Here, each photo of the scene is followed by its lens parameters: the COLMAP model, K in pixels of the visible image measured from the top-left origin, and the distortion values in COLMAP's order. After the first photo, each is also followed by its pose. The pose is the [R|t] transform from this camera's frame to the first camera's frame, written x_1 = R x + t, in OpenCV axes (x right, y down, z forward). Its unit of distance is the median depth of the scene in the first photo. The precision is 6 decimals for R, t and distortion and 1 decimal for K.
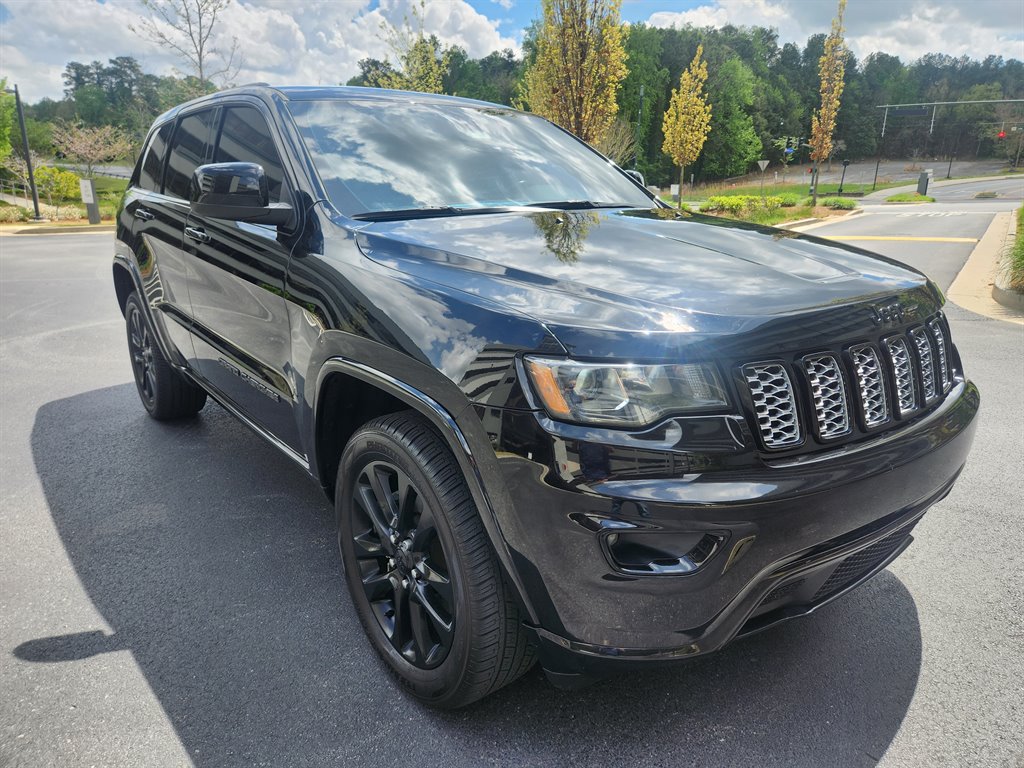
lens RADIAL K [[705.5, 0, 510.6], [0, 705.5, 379.3], [0, 0, 1]] dist [0.065028, -0.060849]
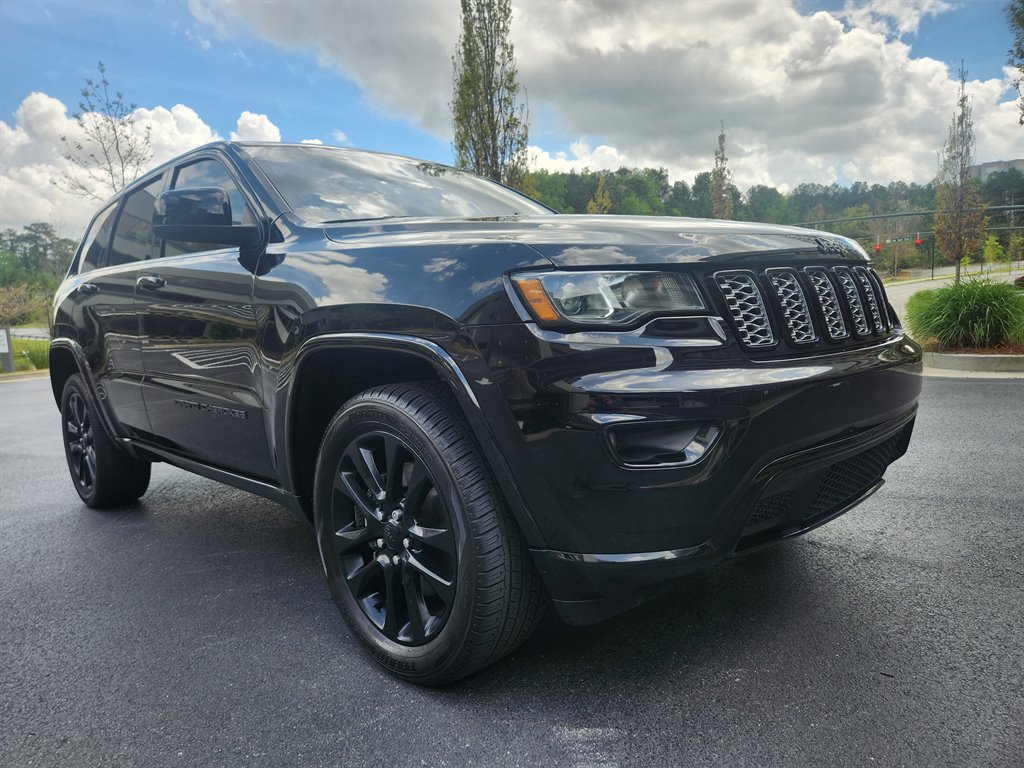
lens RADIAL K [[709.5, 0, 499.4], [0, 709.5, 390.5], [0, 0, 1]] dist [0.061741, -0.059722]
pose [[0.993740, -0.070225, 0.086883, -0.050143], [0.084011, 0.982398, -0.166844, 0.152526], [-0.073637, 0.173099, 0.982148, -0.001813]]
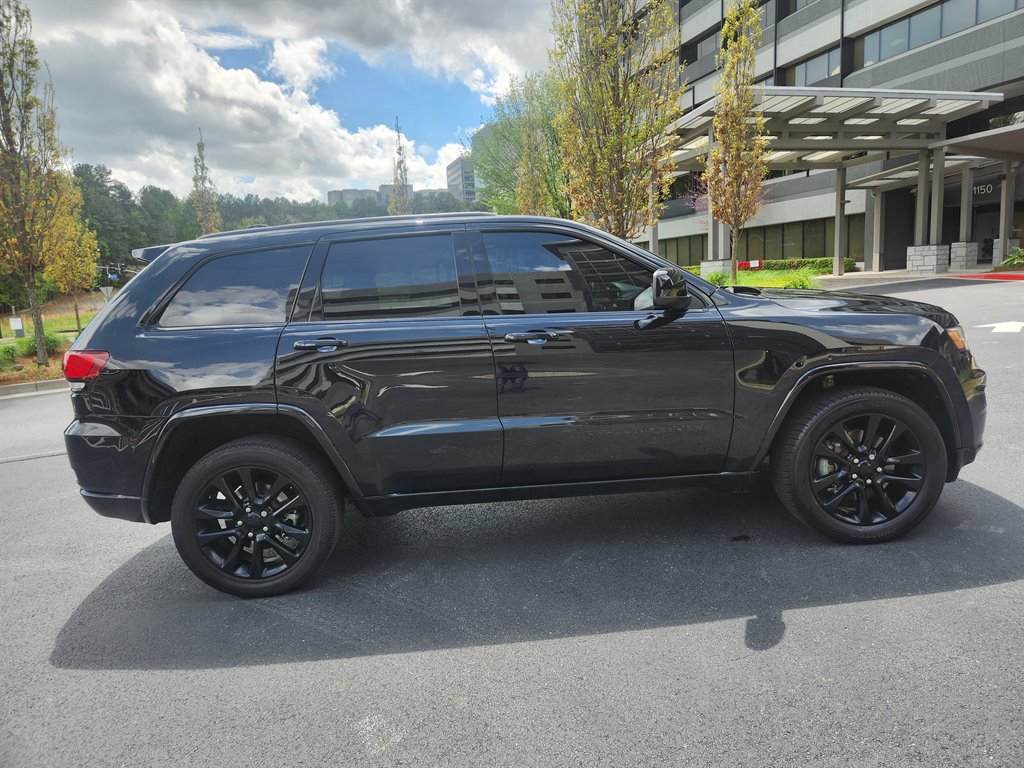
lens RADIAL K [[707.1, 0, 523.6], [0, 707.1, 385.3], [0, 0, 1]] dist [0.063753, -0.059407]
pose [[0.585749, -0.162745, 0.793985, -1.373870], [0.284647, 0.958537, -0.013519, -0.122874], [-0.758864, 0.233924, 0.607787, 0.340381]]
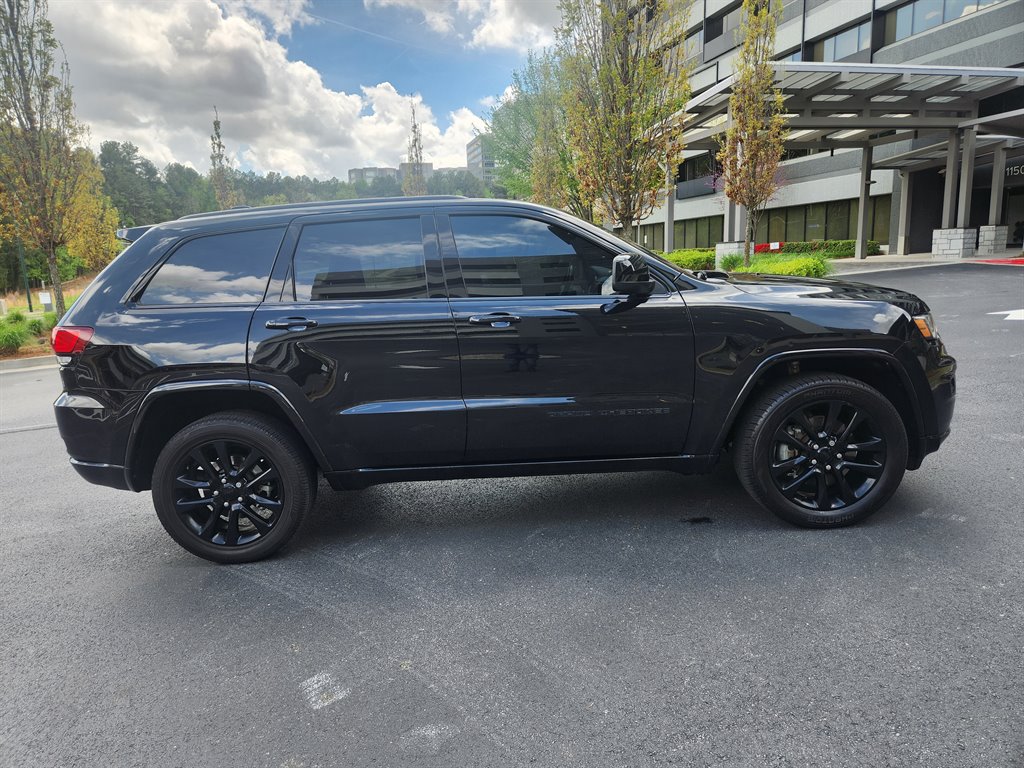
lens RADIAL K [[704.9, 0, 510.1], [0, 704.9, 394.5], [0, 0, 1]] dist [0.066077, -0.062289]
pose [[0.623743, -0.183530, 0.759777, -1.331270], [0.267850, 0.963375, 0.012818, -0.092853], [-0.734303, 0.195511, 0.650058, 0.234110]]
